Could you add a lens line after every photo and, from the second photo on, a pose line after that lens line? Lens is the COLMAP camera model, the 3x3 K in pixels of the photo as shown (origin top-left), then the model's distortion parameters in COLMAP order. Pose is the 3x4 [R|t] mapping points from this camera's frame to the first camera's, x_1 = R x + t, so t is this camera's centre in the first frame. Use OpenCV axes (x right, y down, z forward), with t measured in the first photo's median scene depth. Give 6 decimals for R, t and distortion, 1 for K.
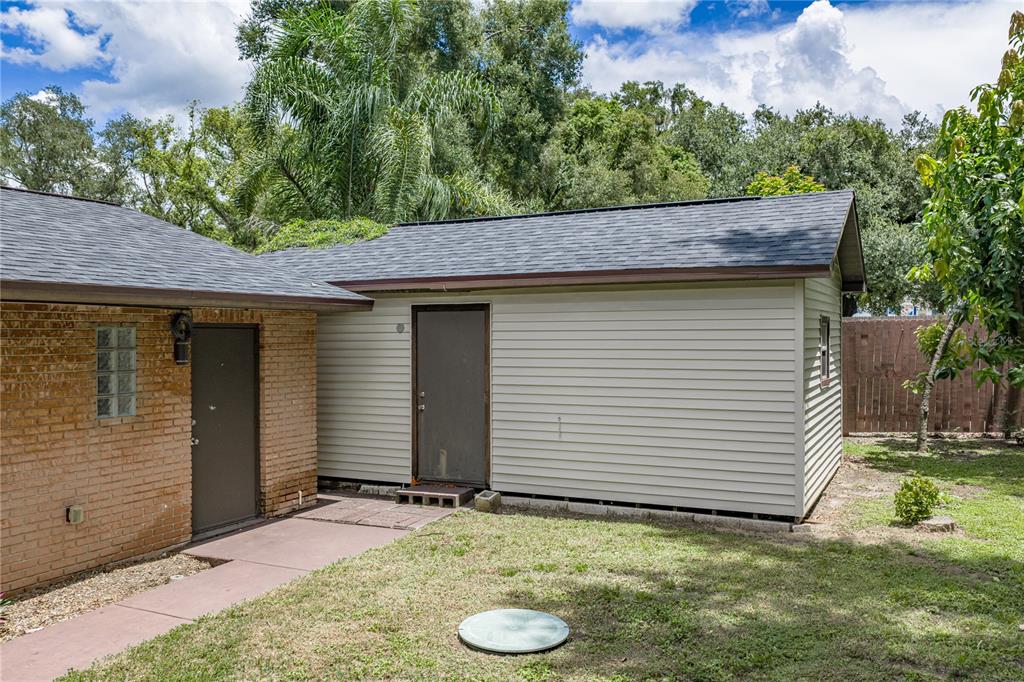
lens RADIAL K [[849.8, 0, 512.2], [0, 849.8, 346.3], [0, 0, 1]] dist [0.011064, -0.024051]
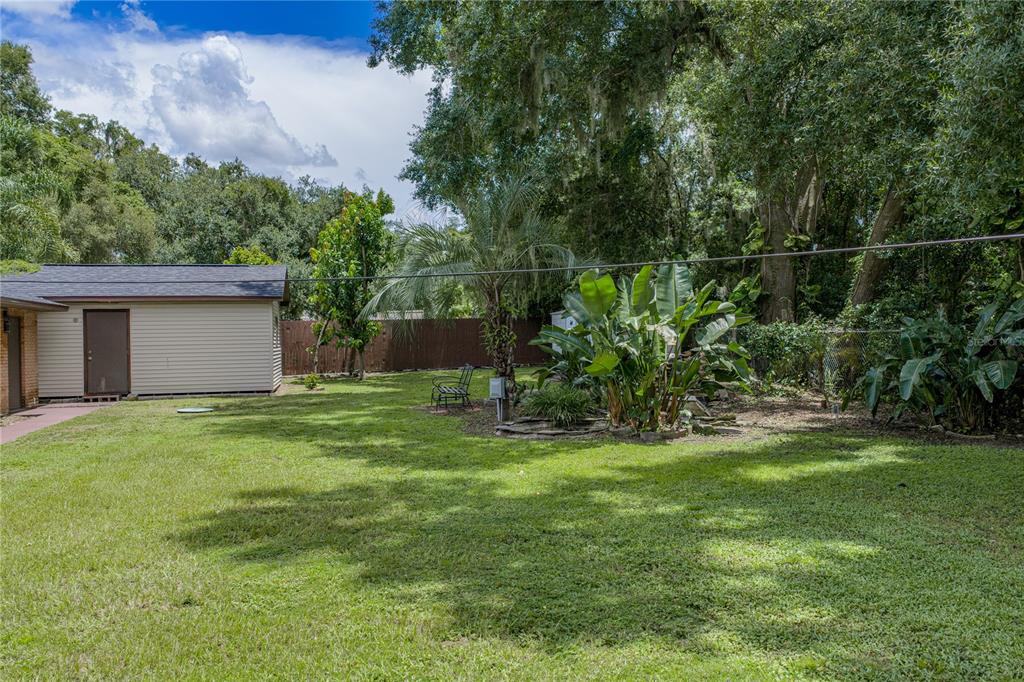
lens RADIAL K [[849.8, 0, 513.4], [0, 849.8, 344.8], [0, 0, 1]] dist [0.011064, -0.024051]
pose [[0.780100, -0.009954, 0.625576, -0.152566], [0.021313, 0.999716, -0.010670, 0.021129], [-0.625292, 0.021656, 0.780091, -0.321836]]
